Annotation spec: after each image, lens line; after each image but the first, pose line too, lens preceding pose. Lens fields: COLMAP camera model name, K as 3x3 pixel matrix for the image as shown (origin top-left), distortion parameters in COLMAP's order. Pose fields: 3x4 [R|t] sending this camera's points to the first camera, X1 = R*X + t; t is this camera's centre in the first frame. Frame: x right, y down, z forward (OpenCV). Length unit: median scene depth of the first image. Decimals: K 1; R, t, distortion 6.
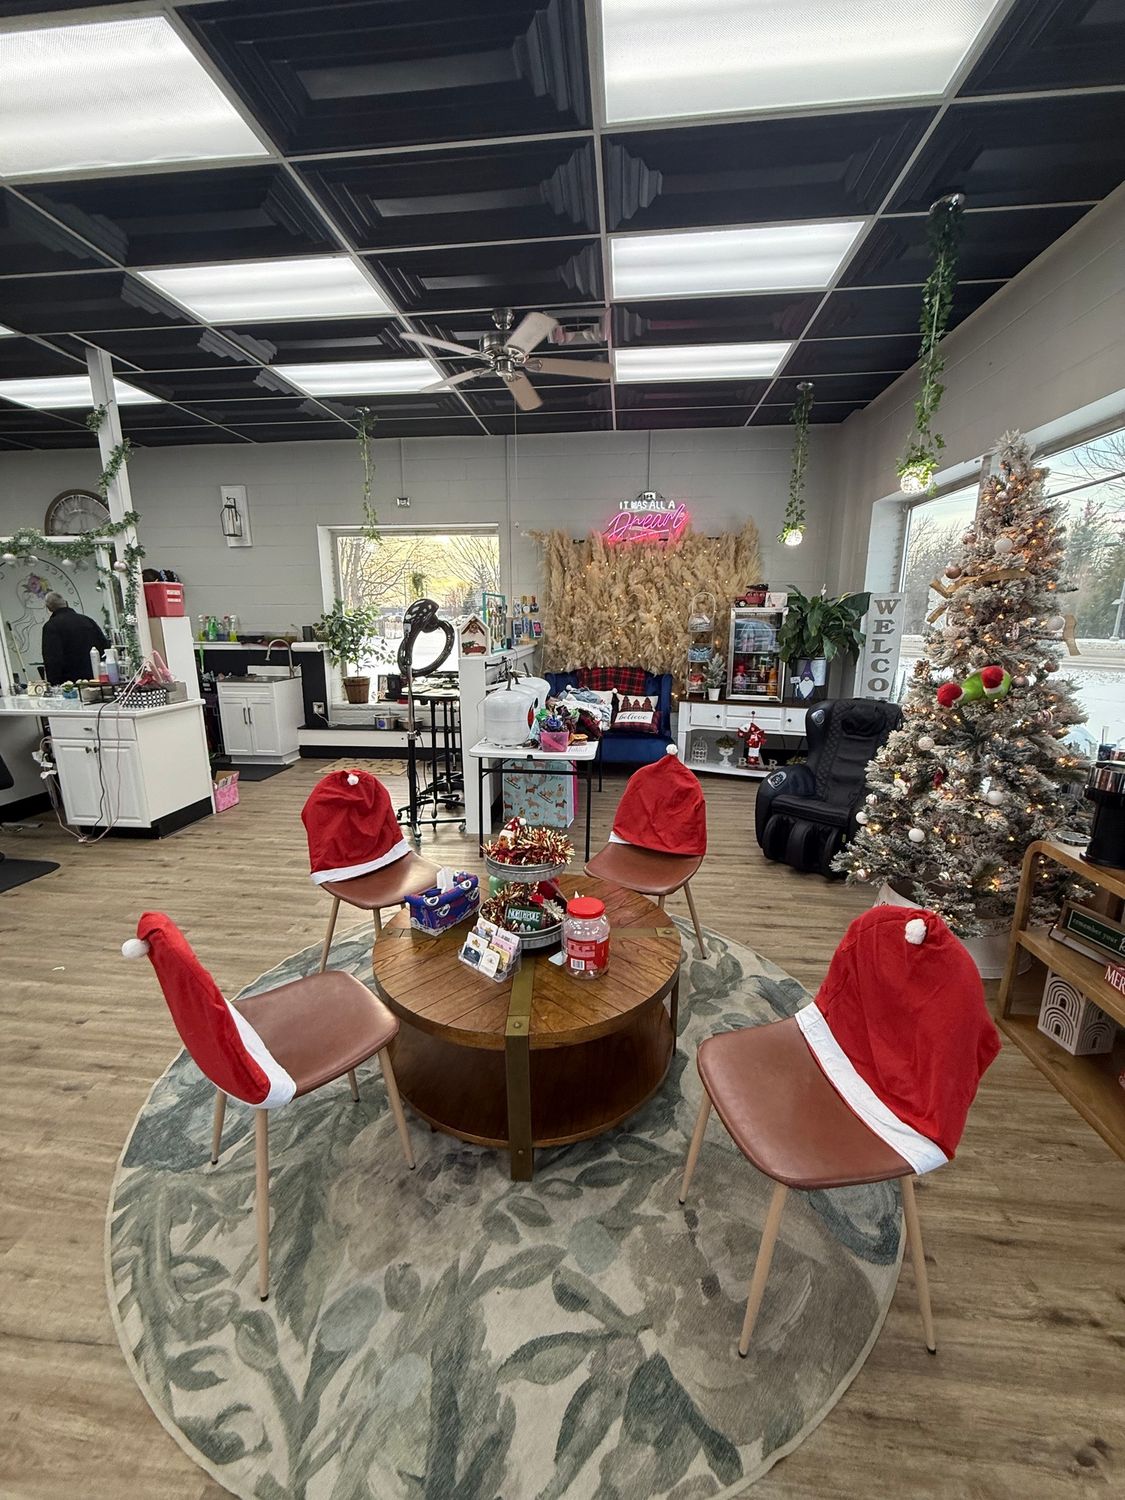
lens RADIAL K [[594.7, 0, 564.2], [0, 594.7, 749.3], [0, 0, 1]] dist [-0.001243, 0.000654]
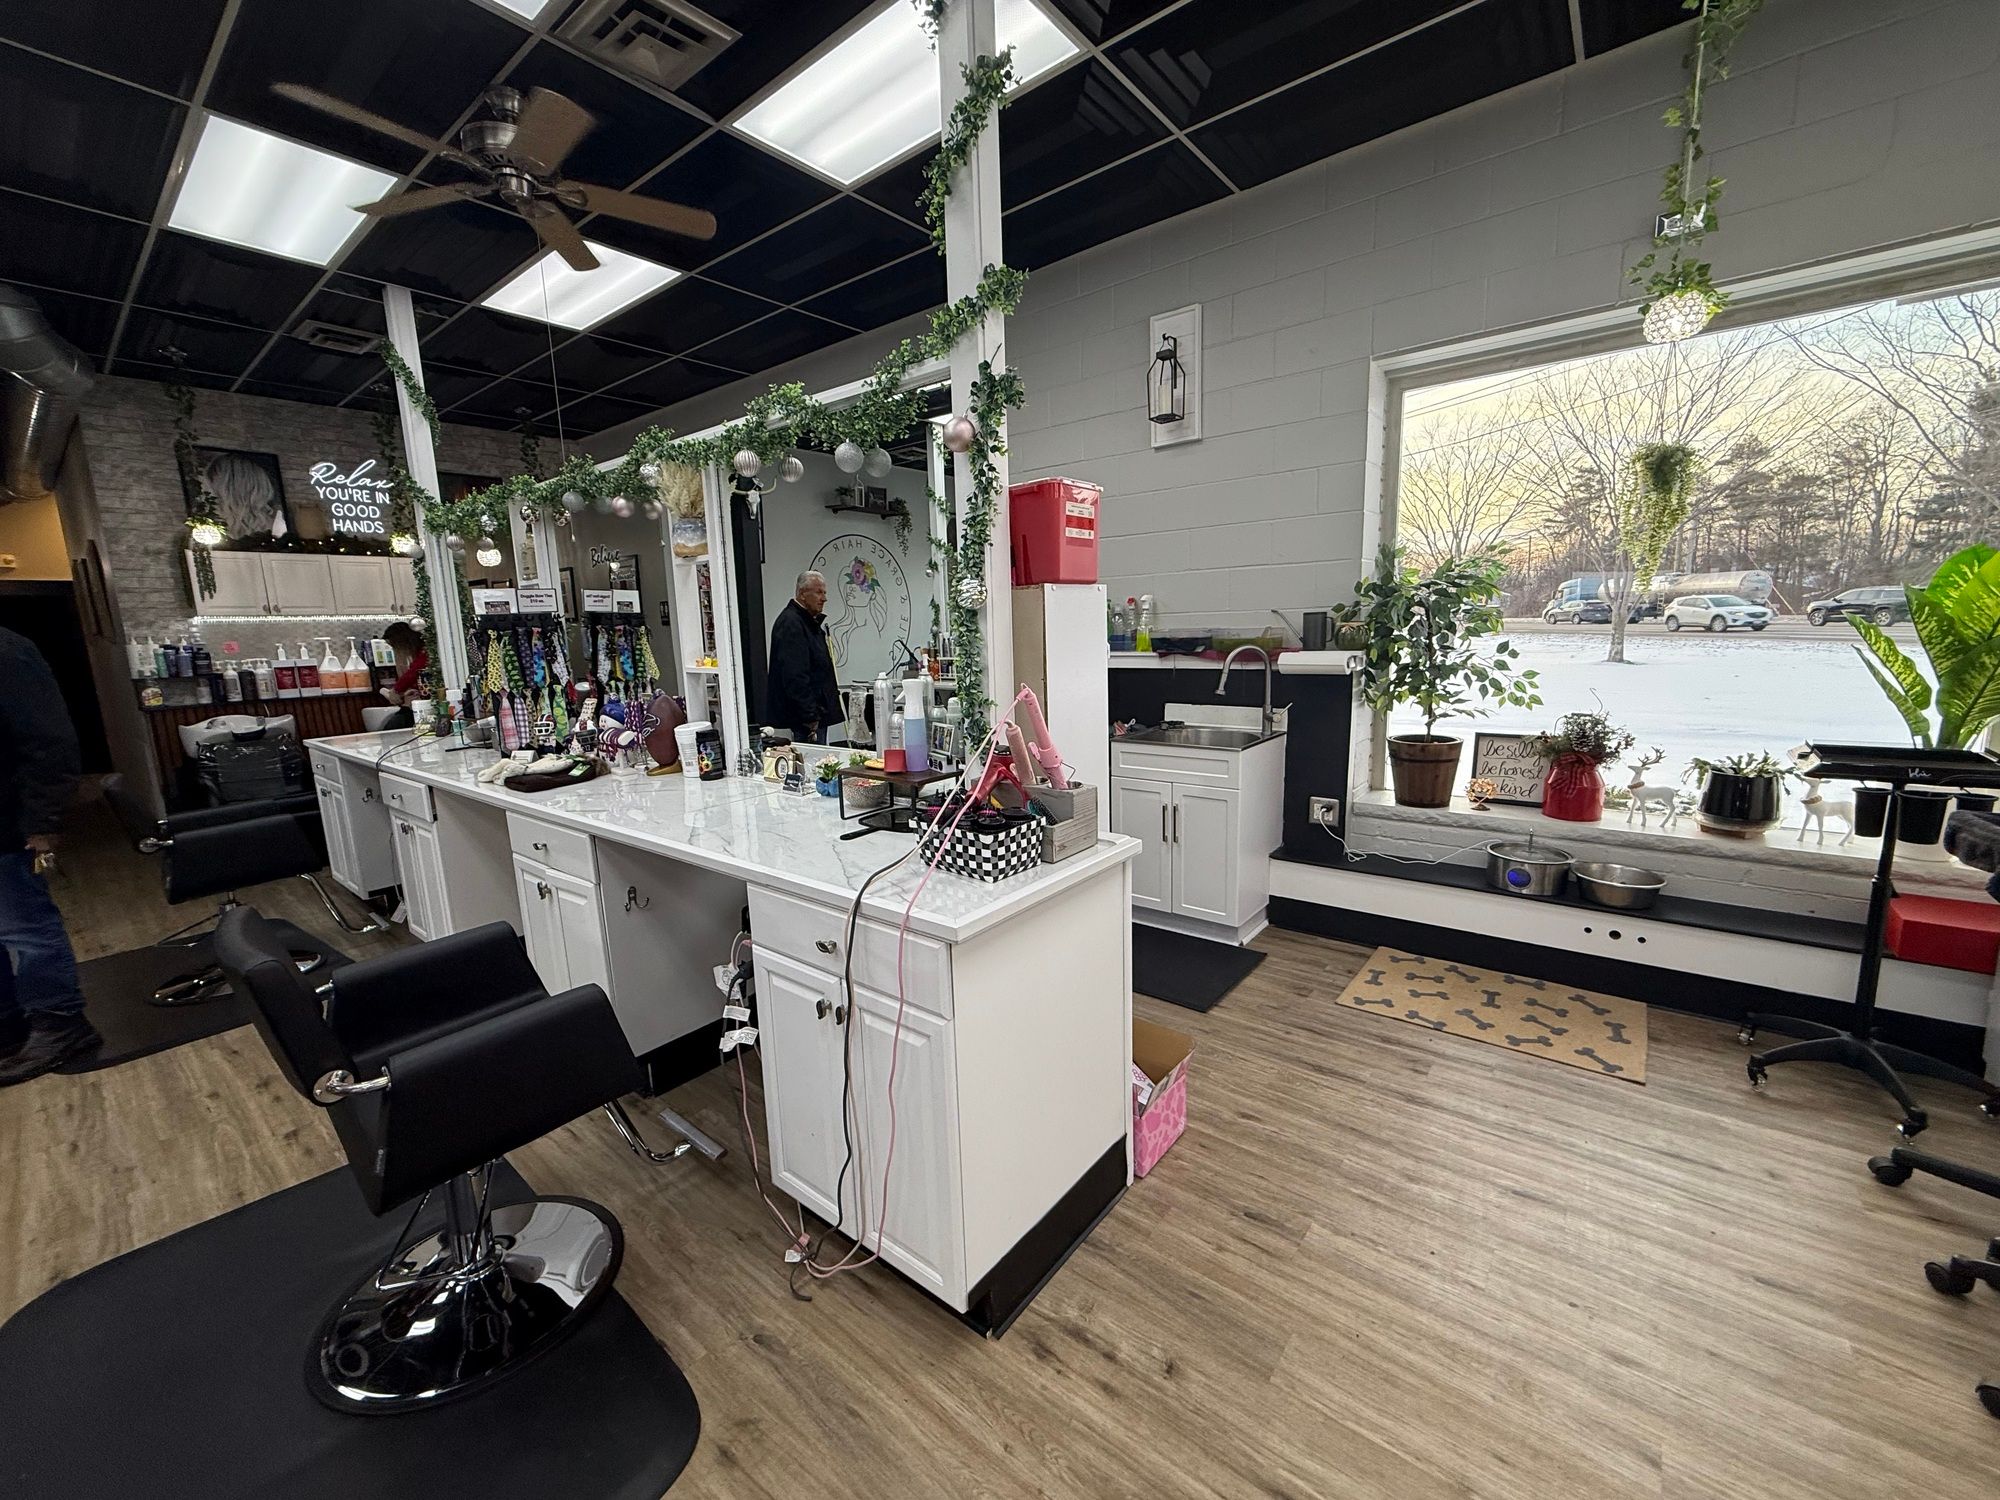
lens RADIAL K [[793.0, 0, 999.2], [0, 793.0, 755.3], [0, 0, 1]] dist [-0.001243, 0.000654]
pose [[0.839035, 0.062076, -0.540524, -0.332579], [-0.085123, 0.996213, -0.017724, -0.085187], [0.537377, 0.060882, 0.841142, 0.453284]]
